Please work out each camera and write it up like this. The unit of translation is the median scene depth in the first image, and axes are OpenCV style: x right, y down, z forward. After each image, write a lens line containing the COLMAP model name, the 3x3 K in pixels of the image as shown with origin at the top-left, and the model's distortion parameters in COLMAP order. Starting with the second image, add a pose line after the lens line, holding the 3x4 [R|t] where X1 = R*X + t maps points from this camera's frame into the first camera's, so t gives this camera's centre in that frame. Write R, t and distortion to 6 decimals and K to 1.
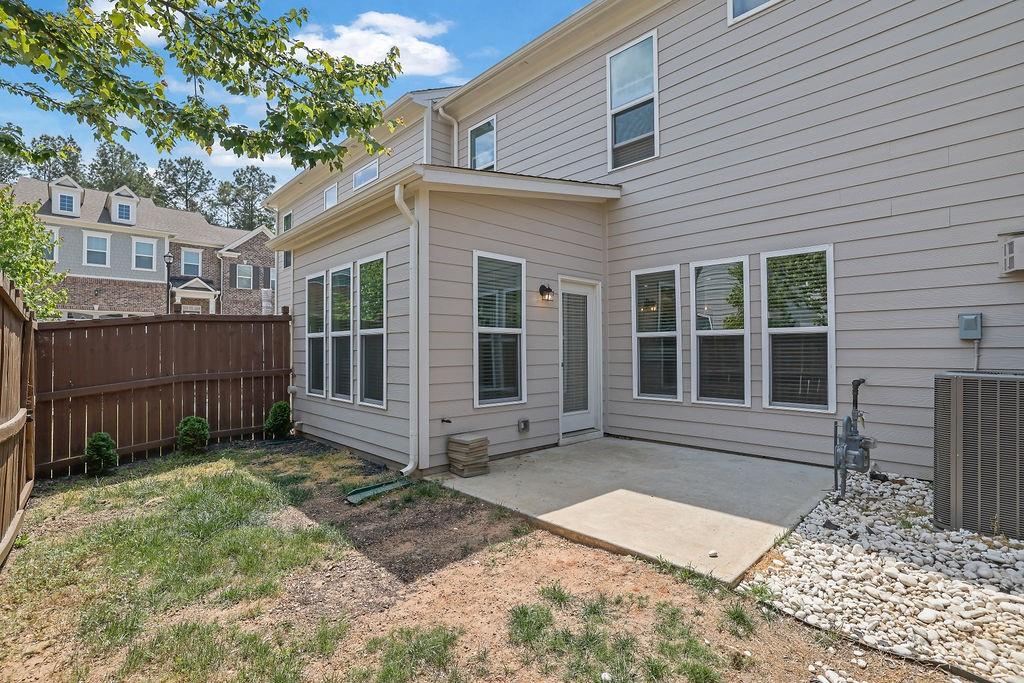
lens RADIAL K [[490.1, 0, 505.9], [0, 490.1, 344.2], [0, 0, 1]] dist [-0.017182, 0.002647]
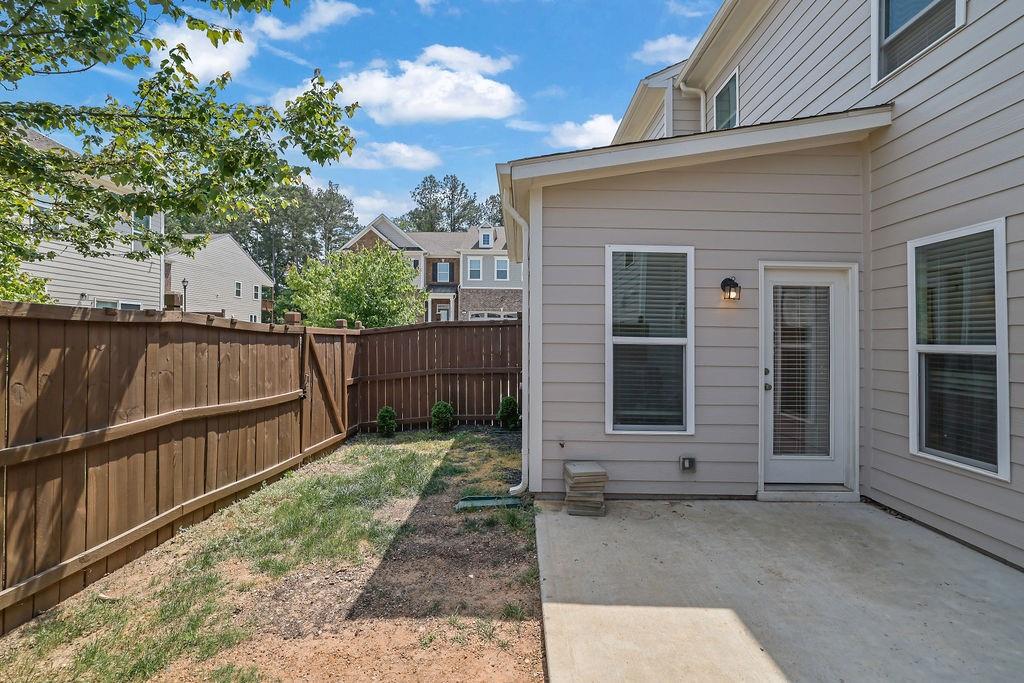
lens RADIAL K [[440.8, 0, 510.1], [0, 440.8, 340.0], [0, 0, 1]] dist [-0.030334, 0.006345]
pose [[0.714813, 0.018314, -0.699076, 0.329280], [-0.008144, 0.999807, 0.017865, -0.040208], [0.699268, -0.007077, 0.714824, 0.333813]]
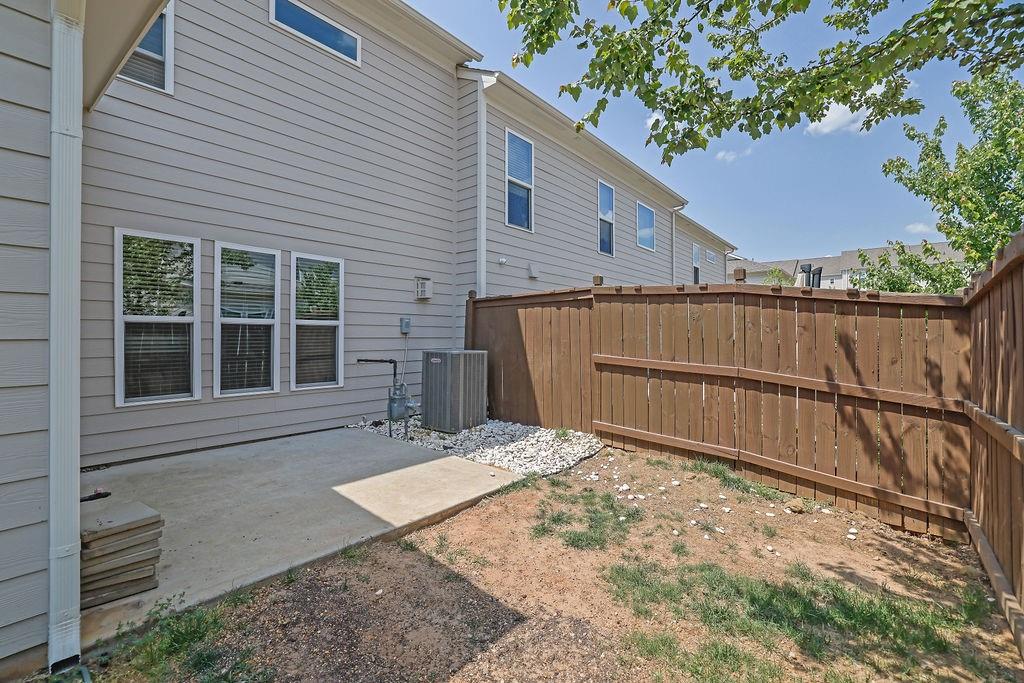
lens RADIAL K [[440.8, 0, 517.7], [0, 440.8, 336.1], [0, 0, 1]] dist [-0.030334, 0.006345]
pose [[-0.125213, 0.004848, 0.992118, -0.513159], [-0.011881, 0.999909, -0.006386, 0.005362], [-0.992059, -0.012587, -0.125144, 0.599934]]
